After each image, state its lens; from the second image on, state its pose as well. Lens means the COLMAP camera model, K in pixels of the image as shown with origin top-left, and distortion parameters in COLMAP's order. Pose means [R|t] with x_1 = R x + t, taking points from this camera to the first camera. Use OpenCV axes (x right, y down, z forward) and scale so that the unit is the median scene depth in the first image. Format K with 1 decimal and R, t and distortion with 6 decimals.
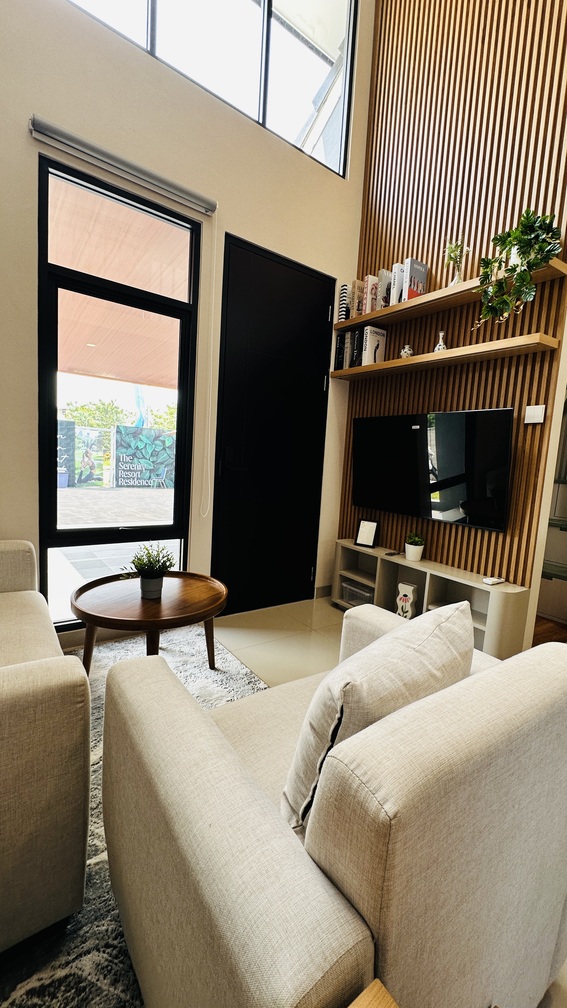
lens RADIAL K [[404.7, 0, 279.6], [0, 404.7, 506.0], [0, 0, 1]] dist [-0.003072, 0.000495]
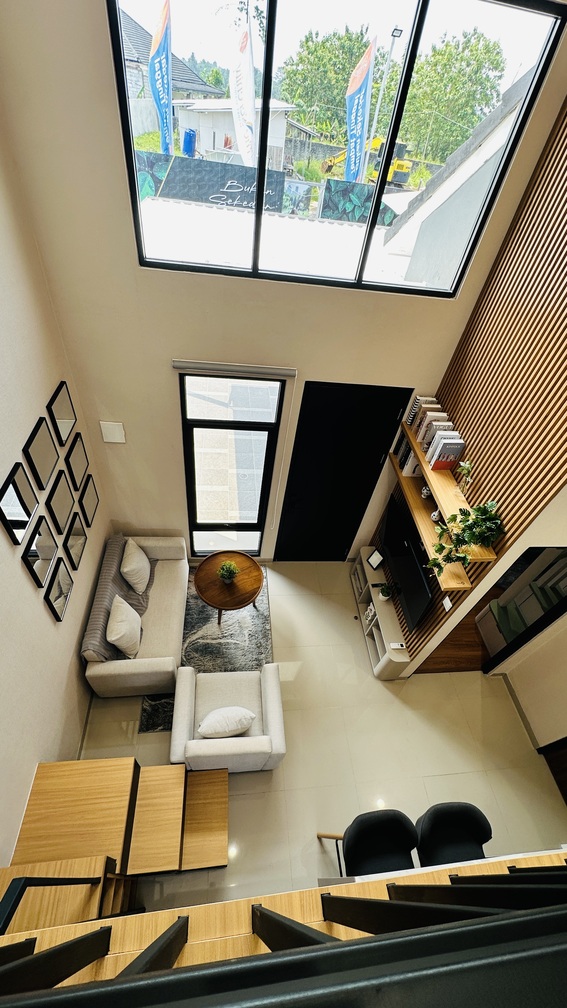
lens RADIAL K [[404.7, 0, 288.9], [0, 404.7, 500.3], [0, 0, 1]] dist [-0.003072, 0.000495]
pose [[0.870581, 0.390859, -0.298860, 0.346471], [-0.131166, 0.769792, 0.624673, -1.157582], [0.474219, -0.504628, 0.721434, -0.150484]]
